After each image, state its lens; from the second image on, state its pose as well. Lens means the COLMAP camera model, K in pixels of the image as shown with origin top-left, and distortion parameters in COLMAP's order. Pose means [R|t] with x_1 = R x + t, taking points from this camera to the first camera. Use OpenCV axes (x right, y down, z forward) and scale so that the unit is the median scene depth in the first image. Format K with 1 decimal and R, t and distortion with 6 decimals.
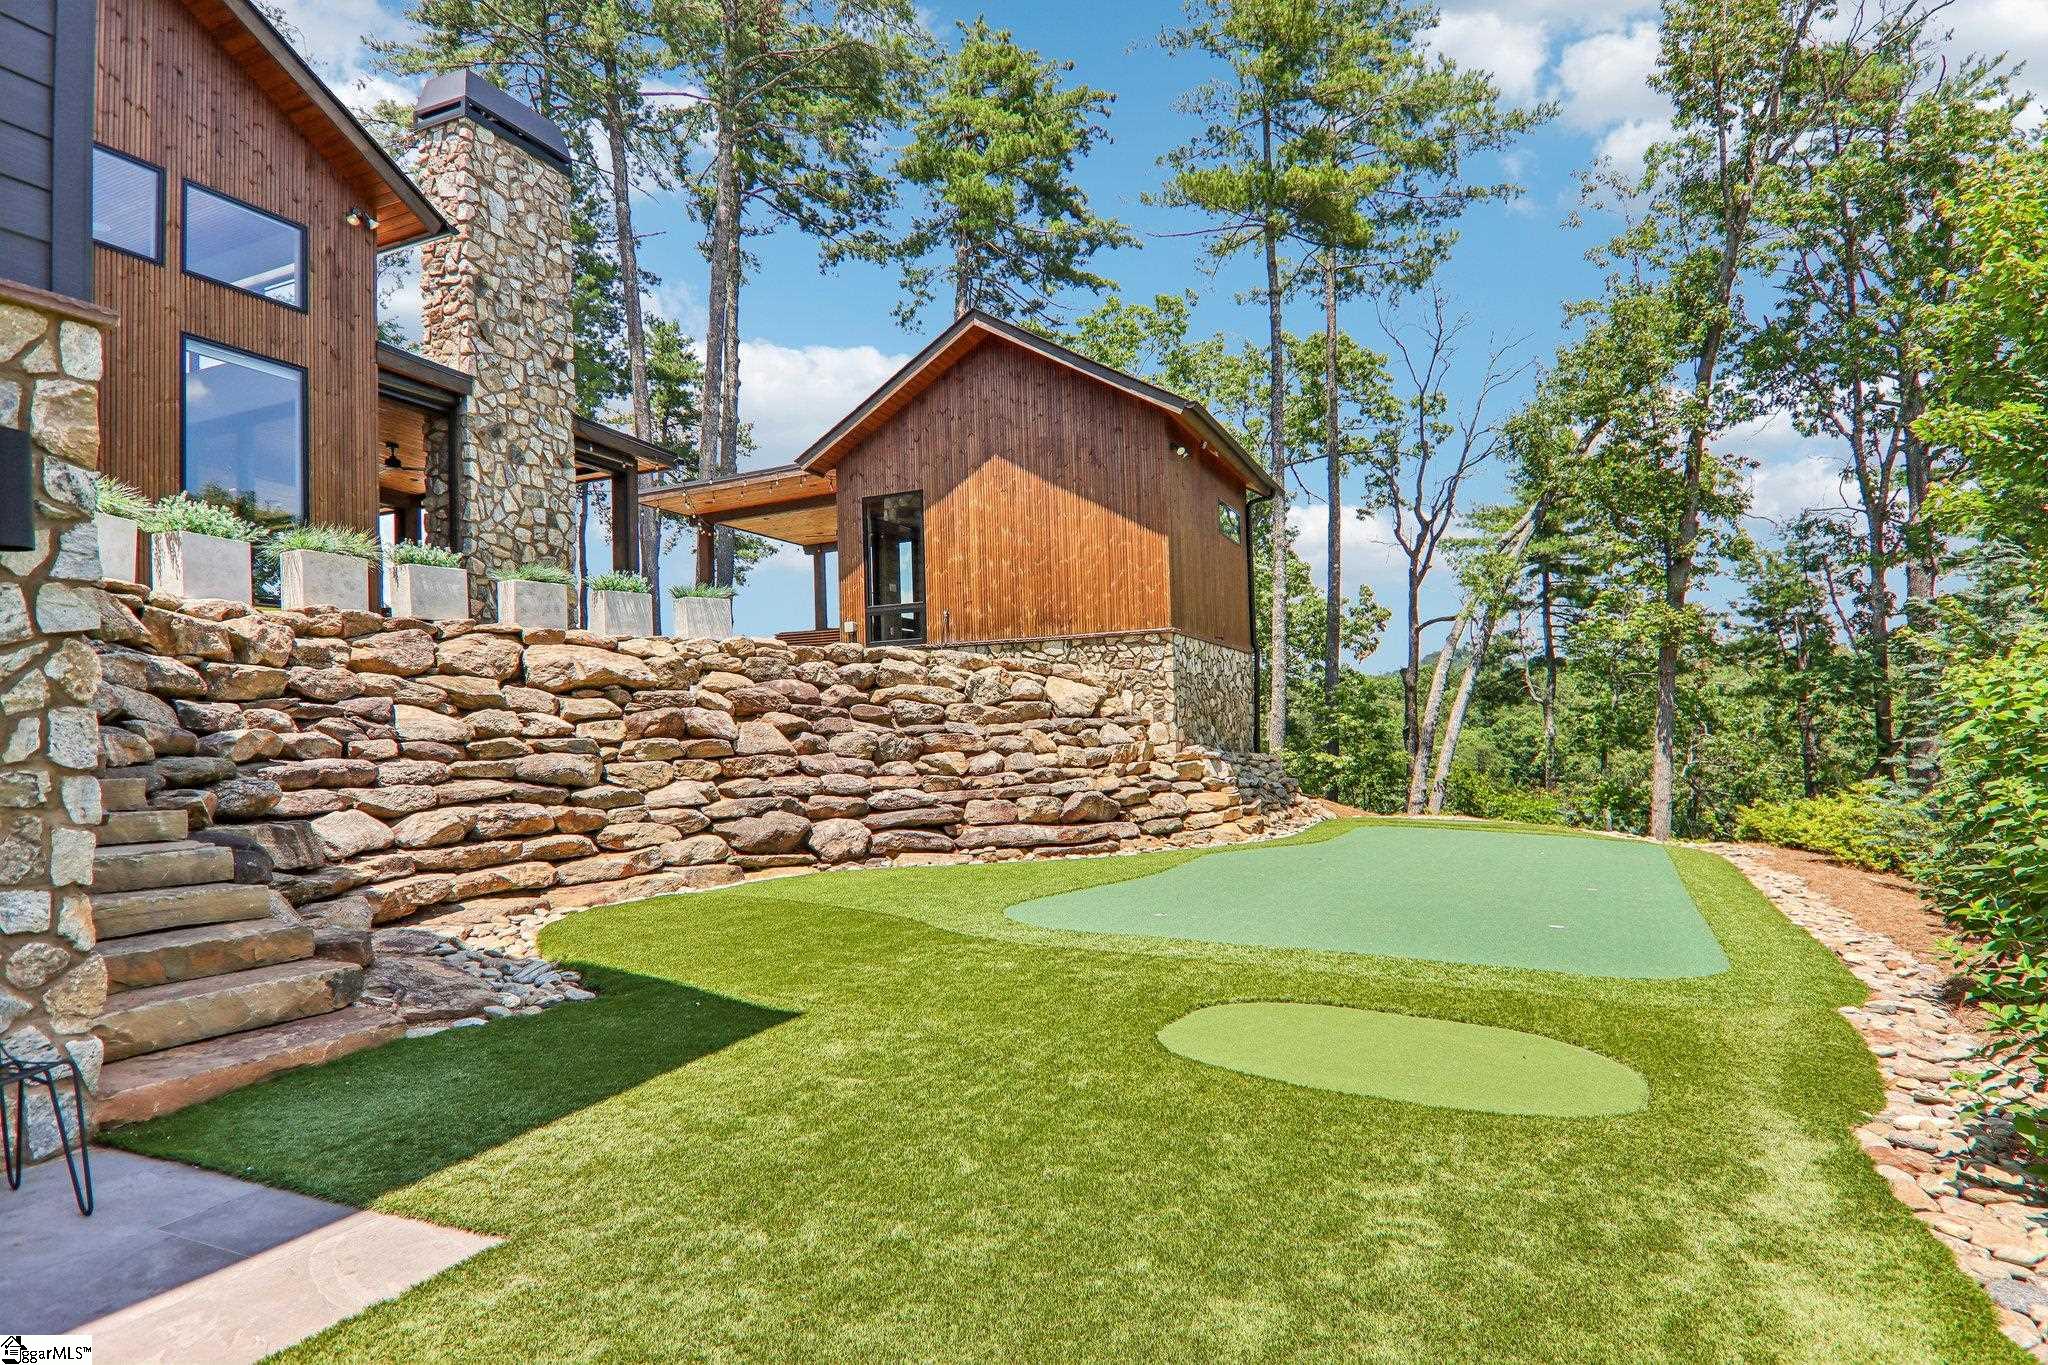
lens RADIAL K [[1139.5, 0, 1021.2], [0, 1139.5, 685.8], [0, 0, 1]] dist [0.001338, -0.000086]
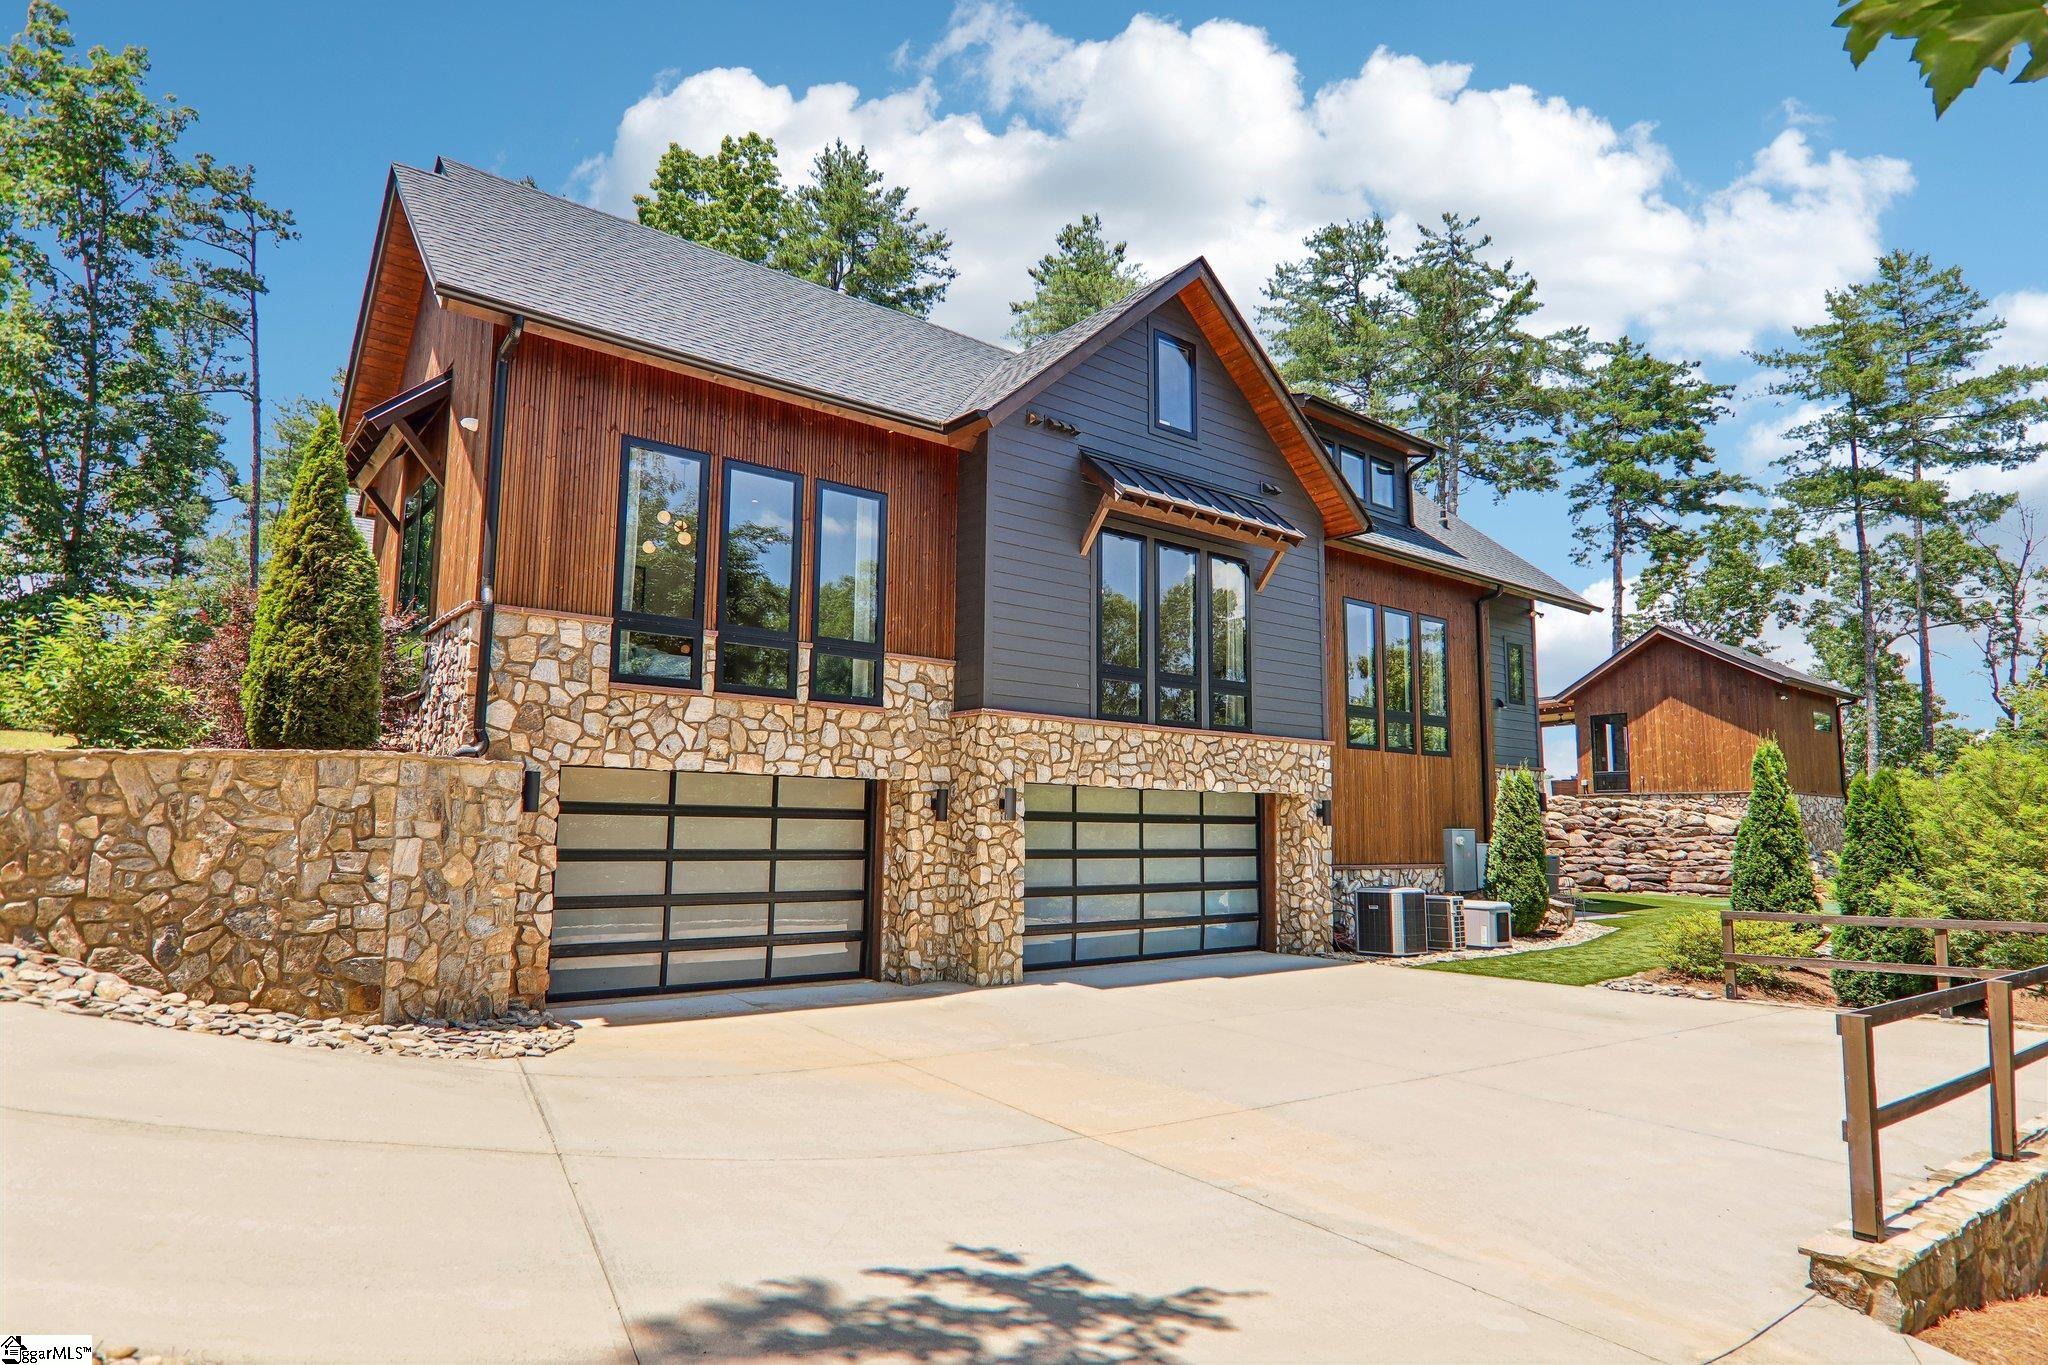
lens RADIAL K [[1139.5, 0, 1022.9], [0, 1139.5, 689.0], [0, 0, 1]] dist [0.001338, -0.000086]
pose [[0.885046, -0.017745, -0.465166, -0.116795], [-0.014797, 0.997696, -0.066213, -0.086070], [0.465269, 0.065484, 0.882744, -1.514295]]
